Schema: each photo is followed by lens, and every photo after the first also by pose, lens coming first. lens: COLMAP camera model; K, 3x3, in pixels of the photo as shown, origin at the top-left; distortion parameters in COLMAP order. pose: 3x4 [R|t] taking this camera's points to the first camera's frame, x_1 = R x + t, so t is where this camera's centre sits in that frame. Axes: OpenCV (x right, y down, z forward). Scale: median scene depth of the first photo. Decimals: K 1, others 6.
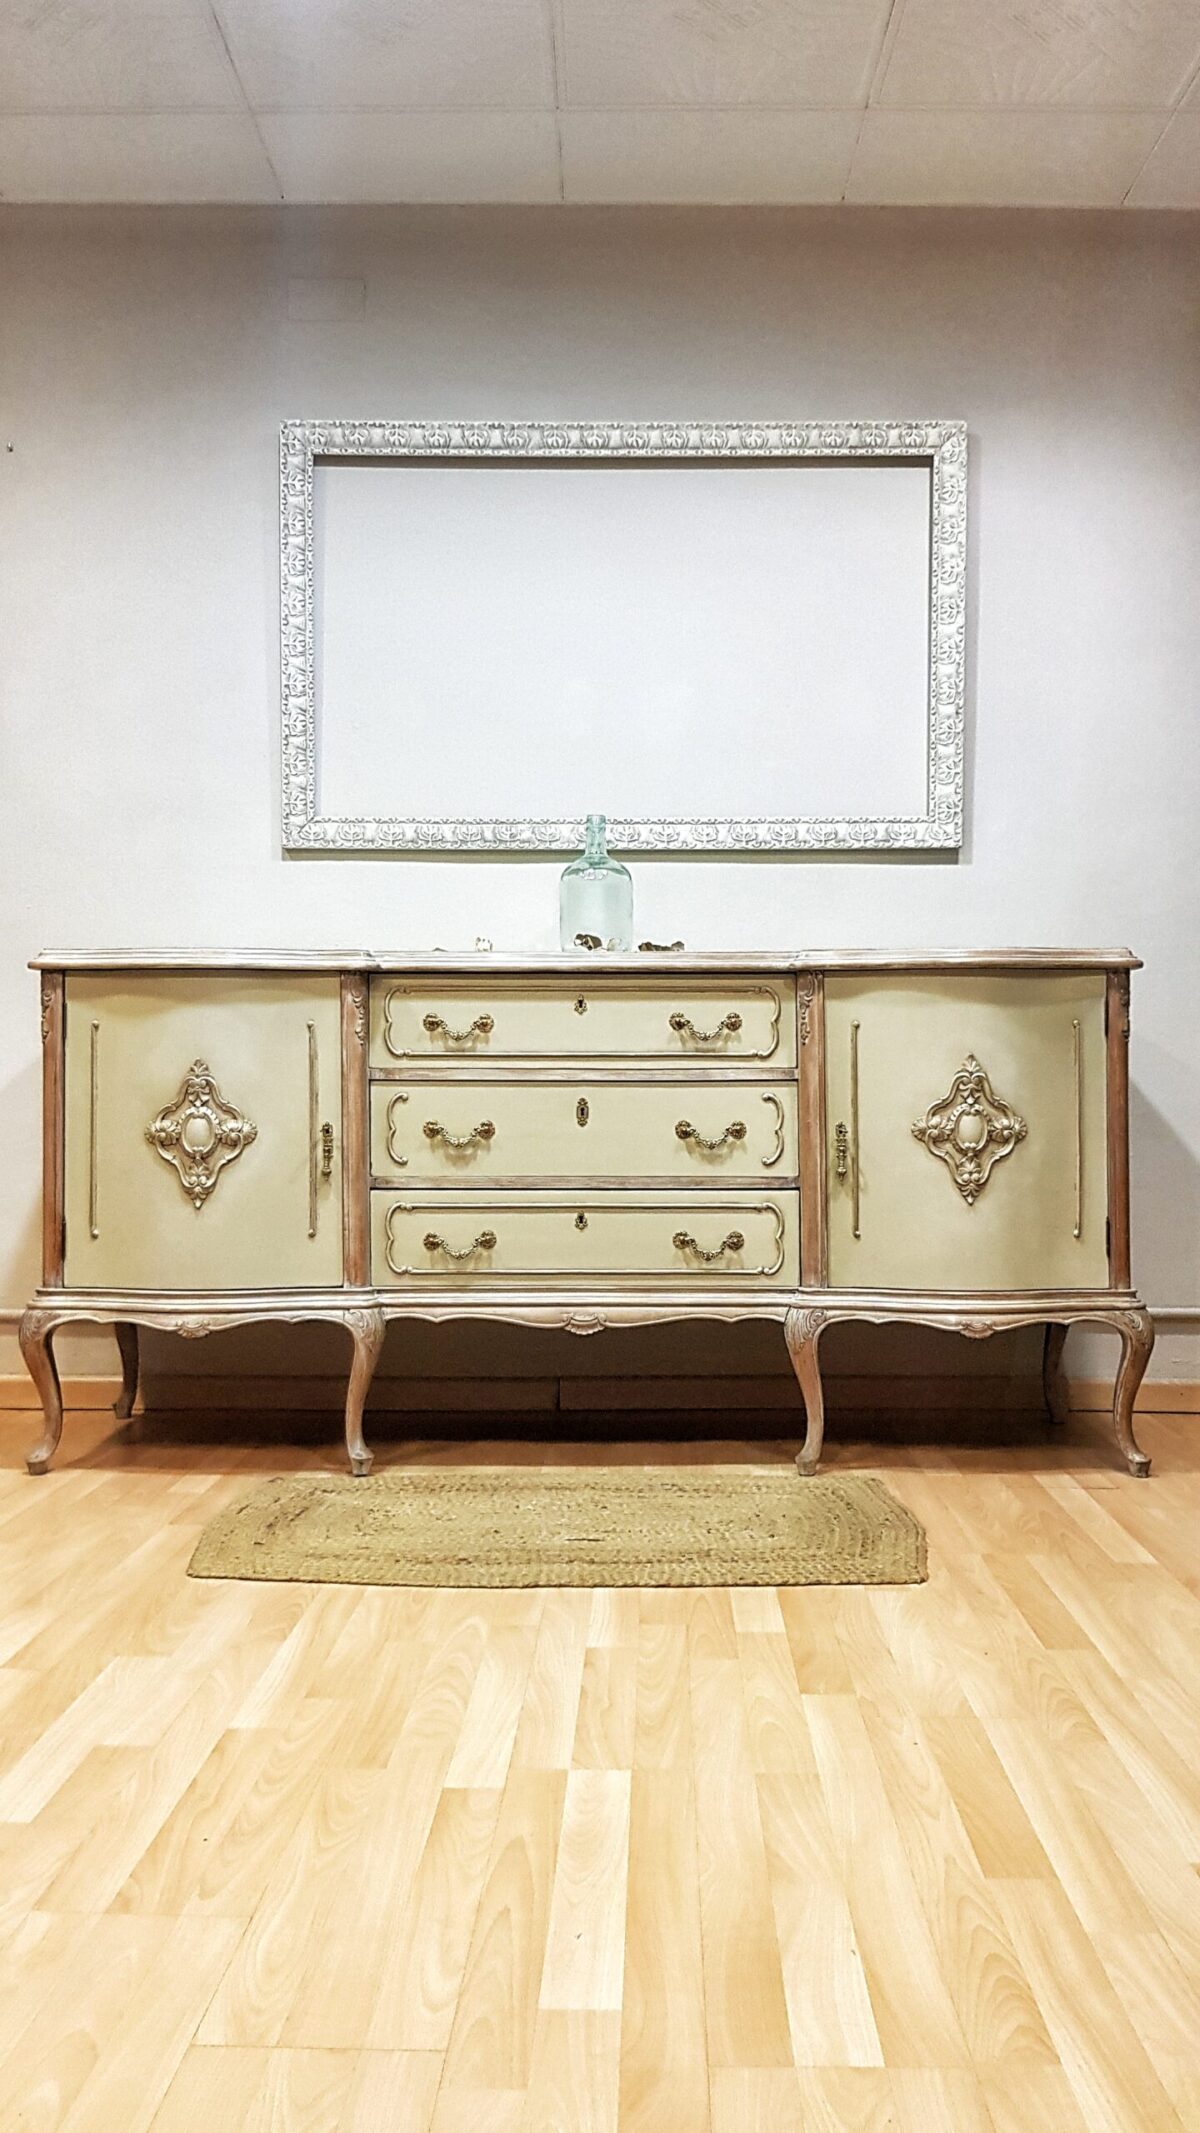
lens RADIAL K [[1627.2, 0, 591.5], [0, 1627.2, 1063.5], [0, 0, 1]] dist [0.106057, -0.215896]
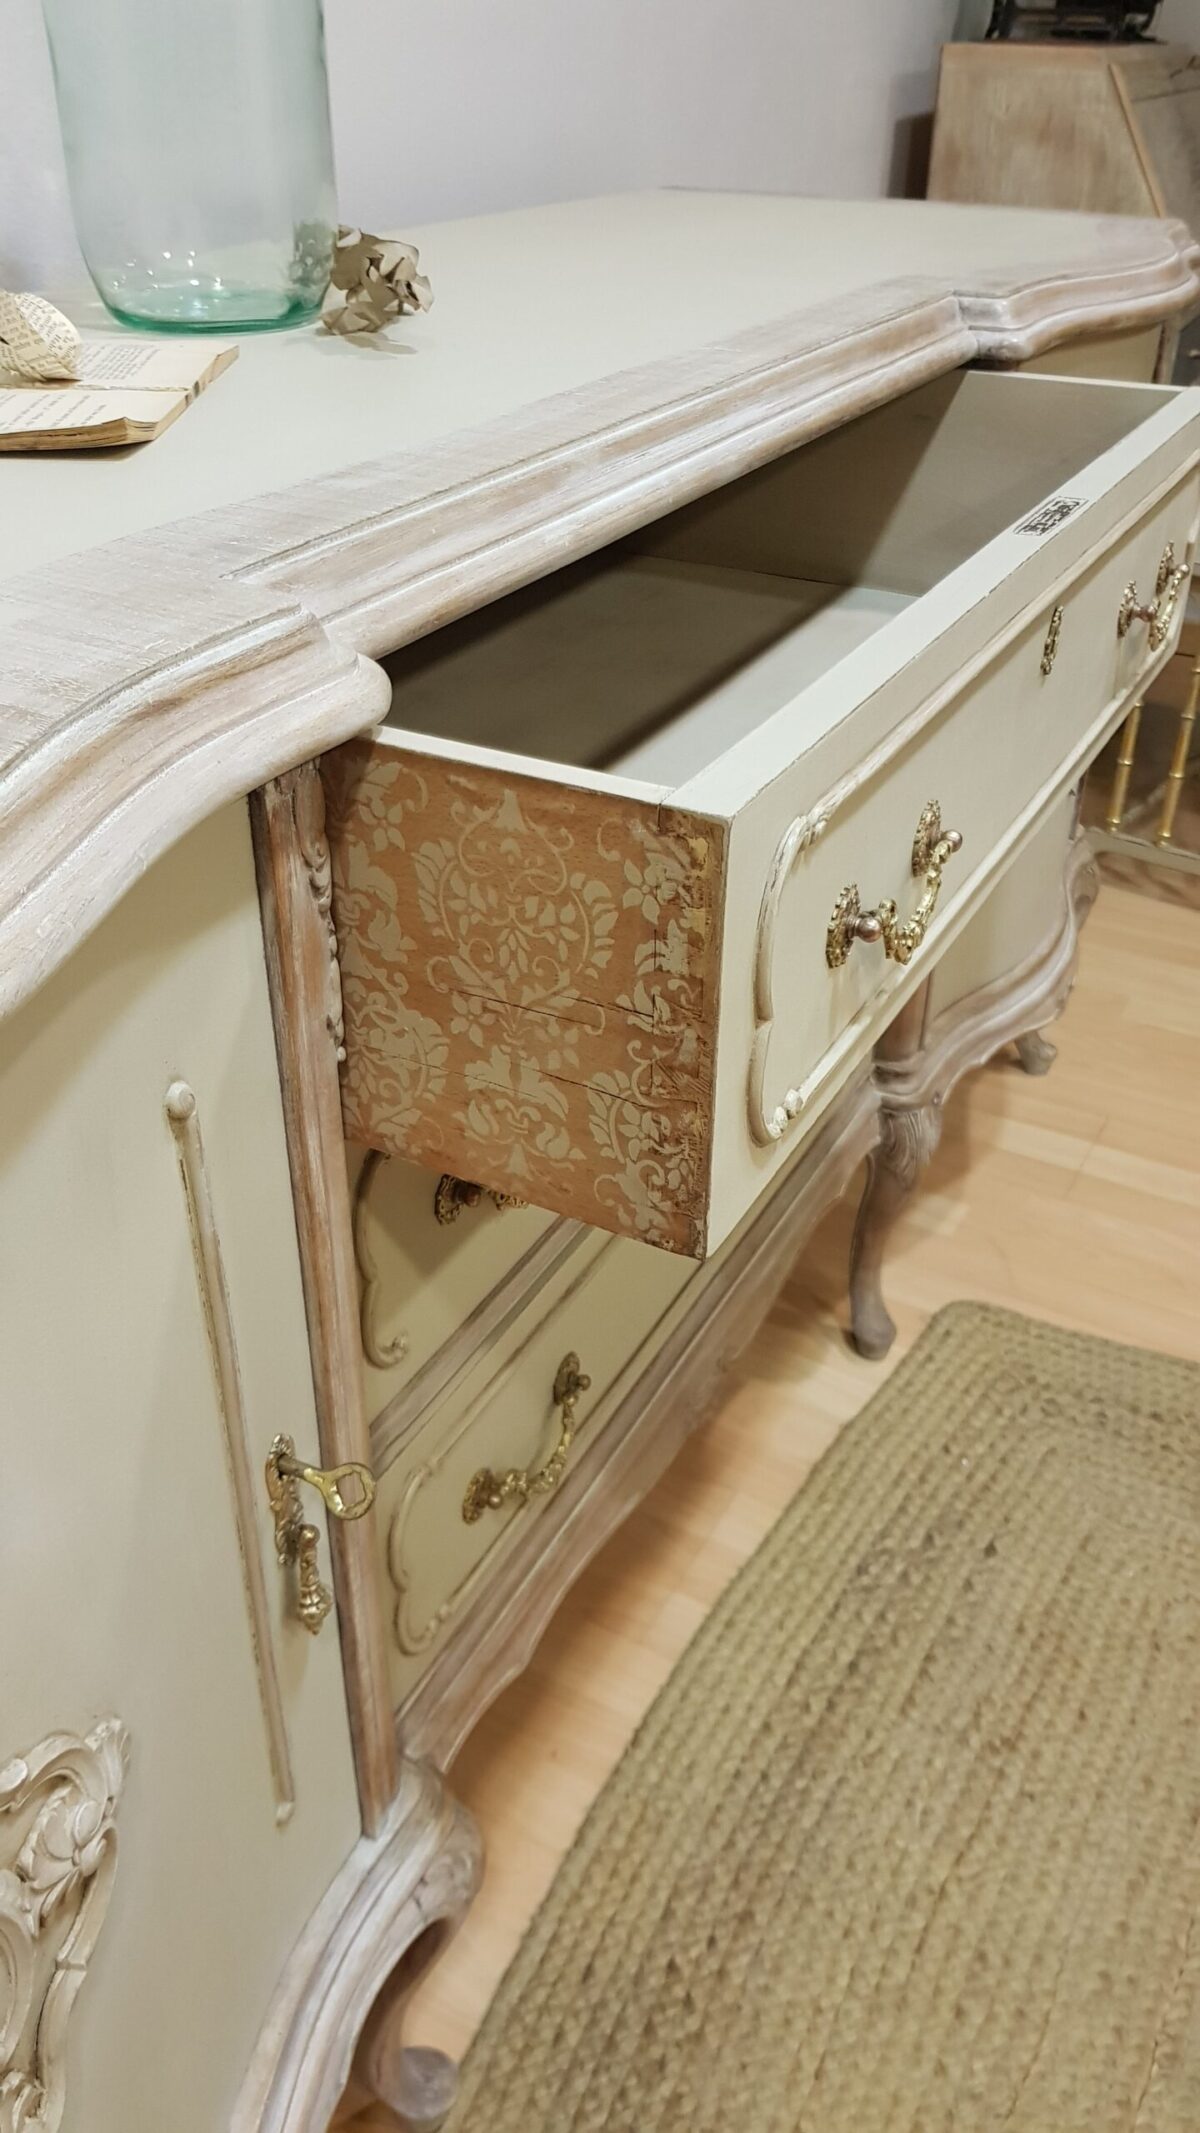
lens RADIAL K [[1658.7, 0, 608.9], [0, 1658.7, 1100.4], [0, 0, 1]] dist [0.026058, -0.065409]
pose [[0.441047, -0.490647, 0.751494, -0.282626], [-0.019151, 0.831998, 0.554448, -0.124765], [-0.897280, -0.258929, 0.357554, 0.886545]]
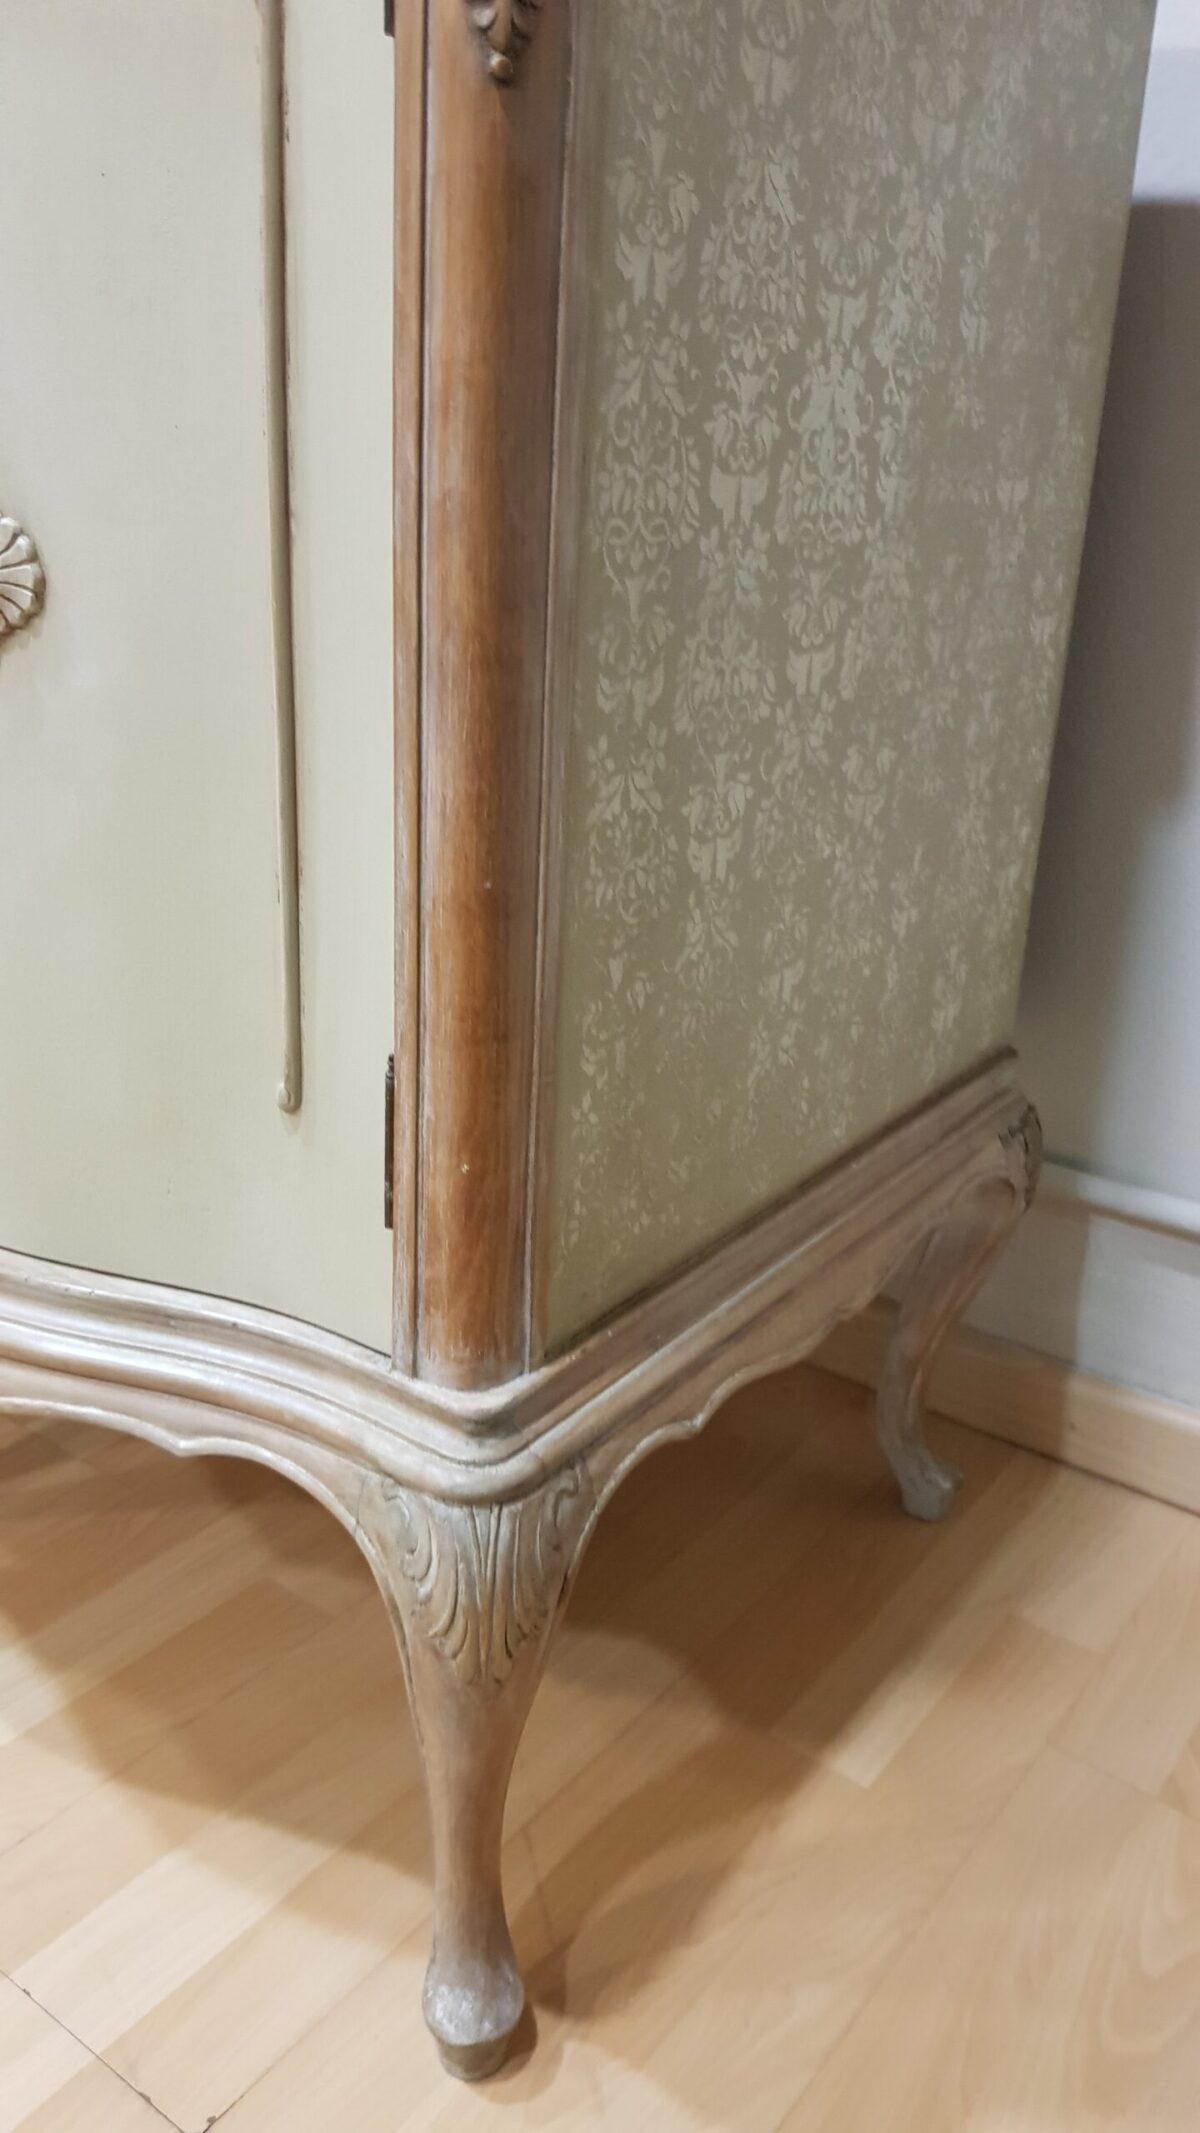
lens RADIAL K [[1627.2, 0, 591.5], [0, 1627.2, 1063.5], [0, 0, 1]] dist [0.106057, -0.215896]
pose [[0.831702, 0.232618, -0.504143, 0.430017], [-0.042090, 0.931805, 0.360509, 0.019819], [0.553624, -0.278617, 0.784775, 0.837297]]
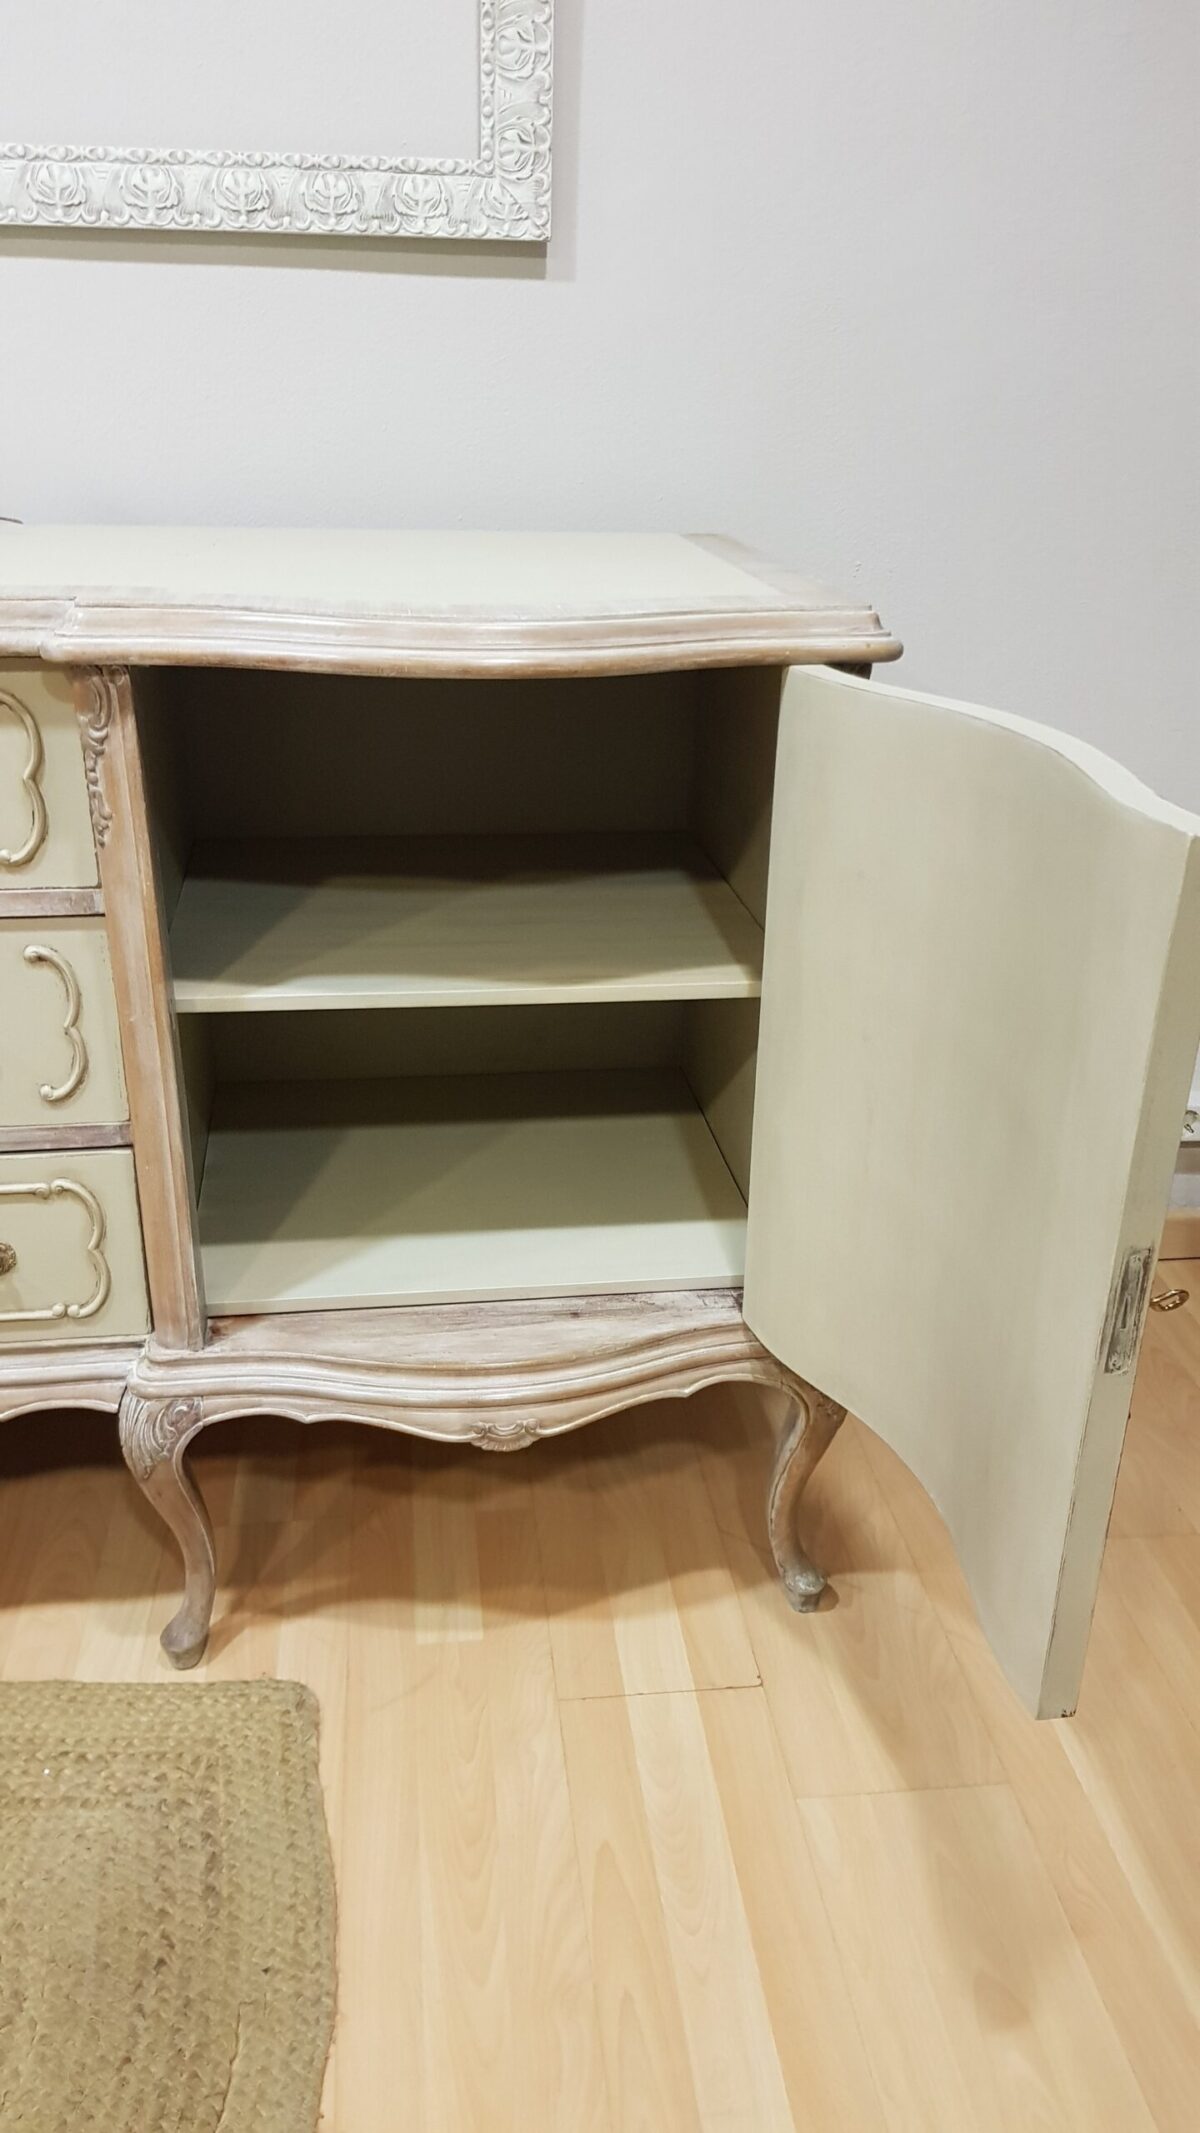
lens RADIAL K [[1658.7, 0, 608.9], [0, 1658.7, 1100.4], [0, 0, 1]] dist [0.026058, -0.065409]
pose [[0.985066, -0.050399, 0.164638, 0.181744], [-0.024144, 0.906322, 0.421898, -0.131002], [-0.170478, -0.419572, 0.891570, 0.572788]]
